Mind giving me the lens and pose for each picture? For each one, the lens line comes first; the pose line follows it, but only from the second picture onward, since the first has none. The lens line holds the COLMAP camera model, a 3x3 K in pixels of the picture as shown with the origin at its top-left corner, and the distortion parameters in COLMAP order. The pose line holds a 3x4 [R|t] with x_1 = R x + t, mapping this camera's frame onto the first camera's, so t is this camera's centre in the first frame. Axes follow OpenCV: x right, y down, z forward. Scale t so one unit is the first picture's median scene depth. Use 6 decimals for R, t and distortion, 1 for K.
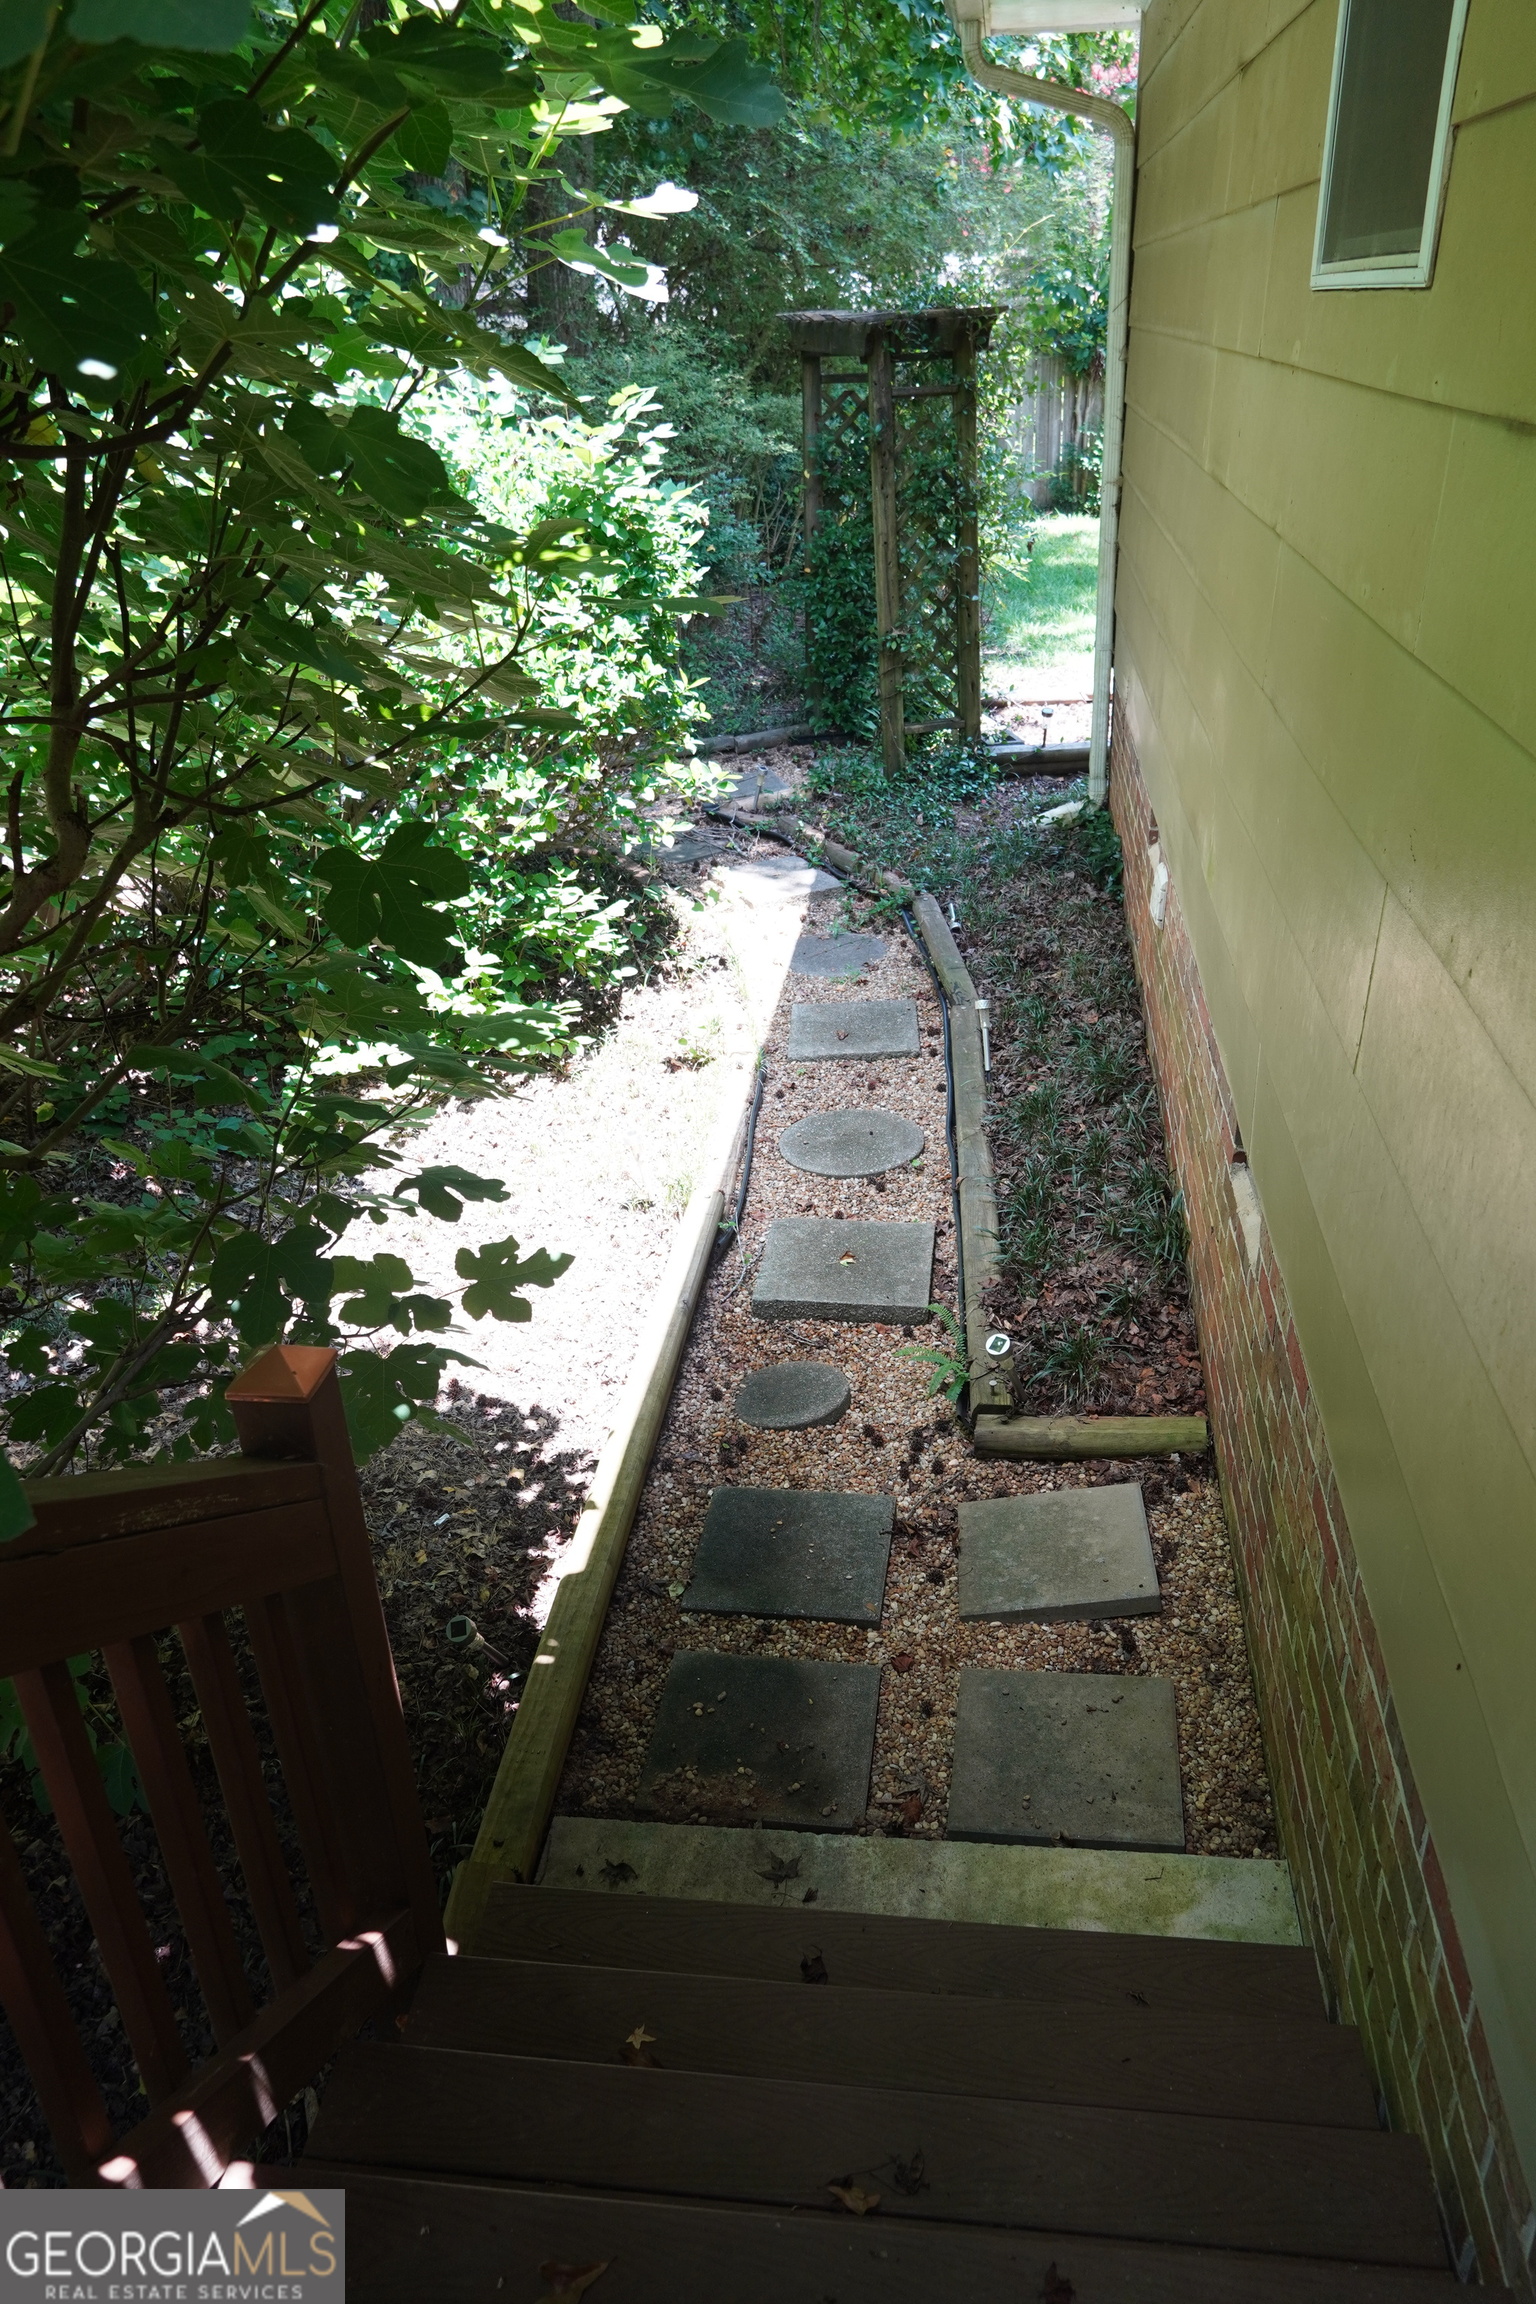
lens RADIAL K [[1706.6, 0, 773.9], [0, 1706.6, 1155.6], [0, 0, 1]] dist [-0.051598, 0.053169]
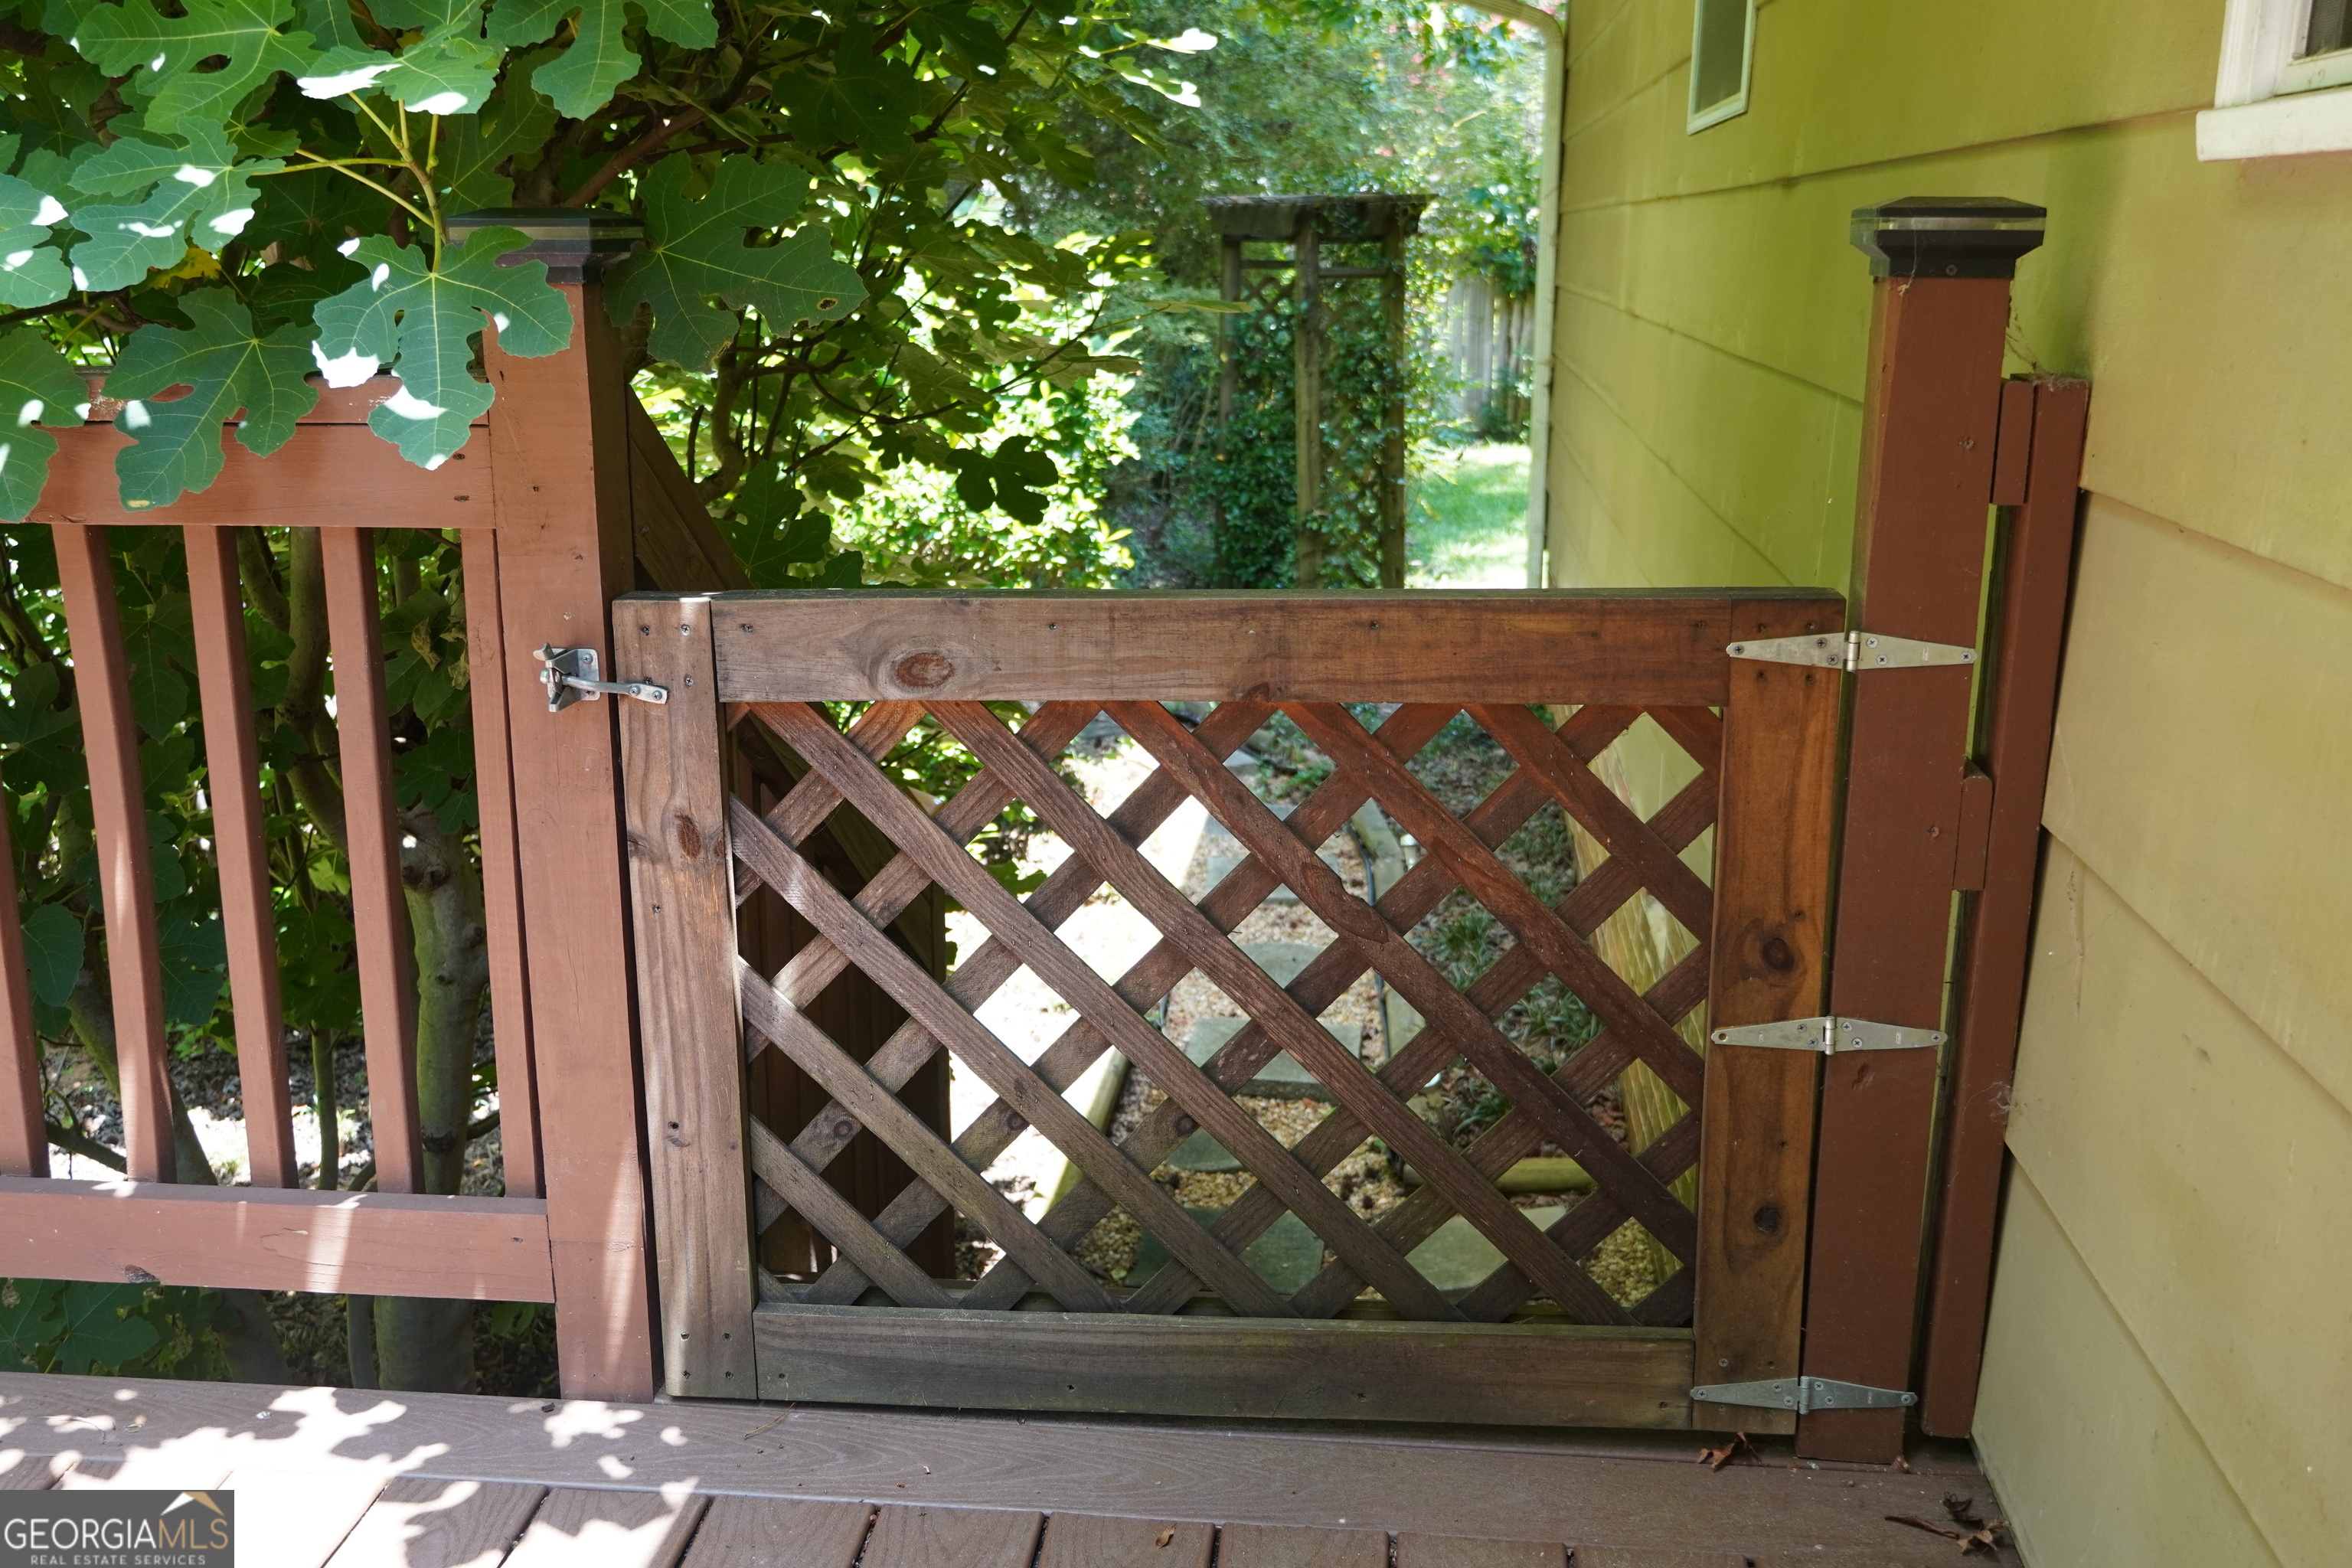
lens RADIAL K [[2226.8, 0, 1173.4], [0, 2226.8, 787.4], [0, 0, 1]] dist [-0.003476, 0.000000]
pose [[0.999113, 0.036906, 0.020296, -0.027905], [-0.031515, 0.974750, -0.221062, 0.118143], [-0.027942, 0.220226, 0.975049, -0.173451]]
